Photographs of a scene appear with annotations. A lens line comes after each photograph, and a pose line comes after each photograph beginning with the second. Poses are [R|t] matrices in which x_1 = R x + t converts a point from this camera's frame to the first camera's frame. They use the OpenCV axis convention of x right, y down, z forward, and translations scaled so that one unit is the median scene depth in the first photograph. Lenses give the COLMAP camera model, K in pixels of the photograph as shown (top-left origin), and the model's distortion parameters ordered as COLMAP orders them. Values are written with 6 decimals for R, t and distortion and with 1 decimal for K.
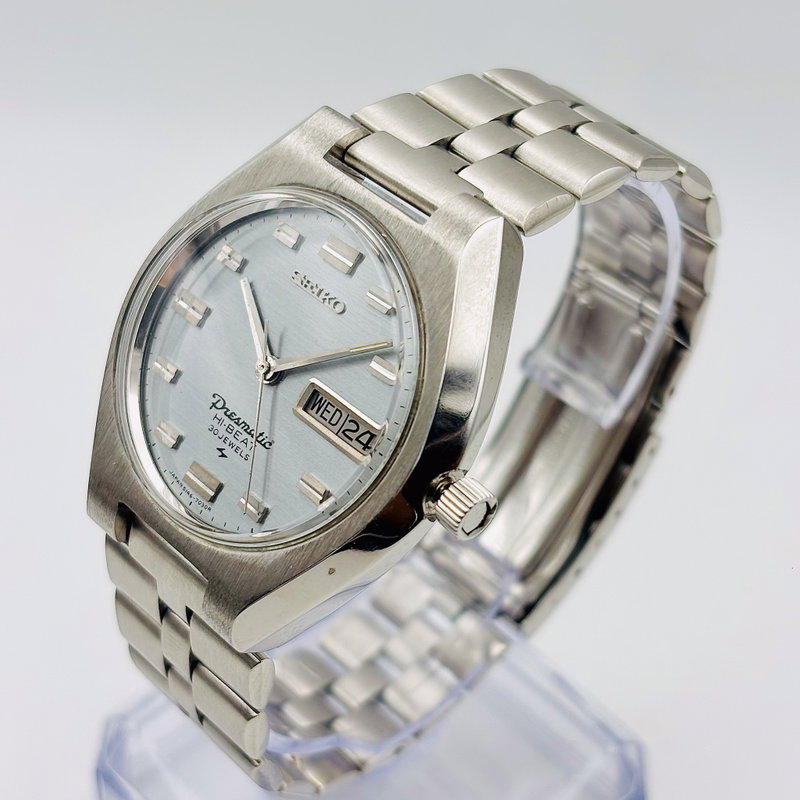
lens RADIAL K [[1781.4, 0, 400.0], [0, 1781.4, 400.0], [0, 0, 1]] dist [-0.053905, 0.198611]
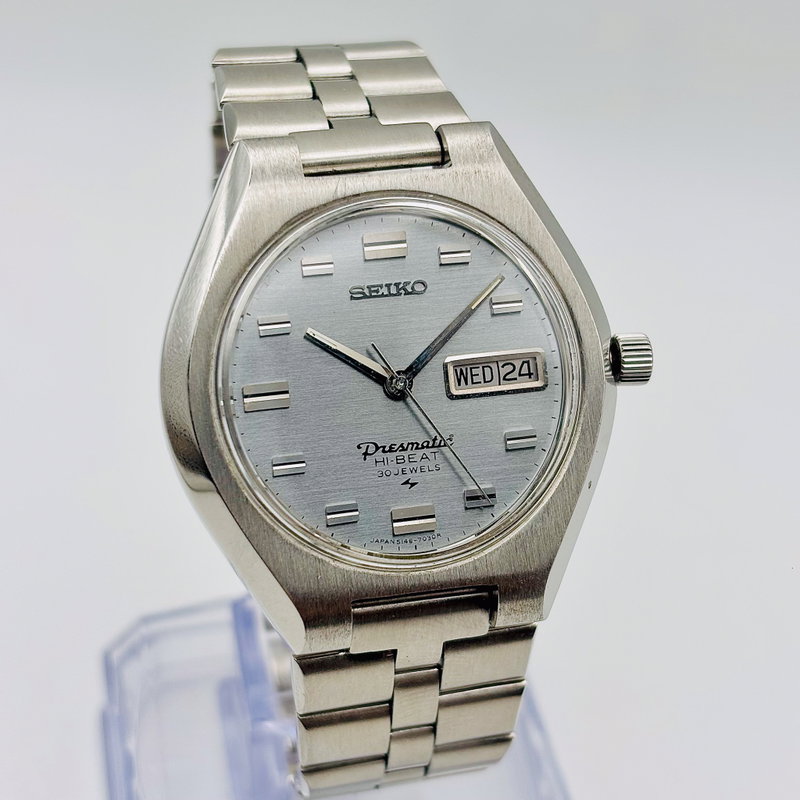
lens RADIAL K [[1781.4, 0, 400.0], [0, 1781.4, 400.0], [0, 0, 1]] dist [-0.053905, 0.198611]
pose [[0.505826, -0.567782, 0.649433, -0.704042], [0.548205, 0.792853, 0.266188, -0.266317], [-0.666042, 0.221377, 0.712307, 0.304983]]
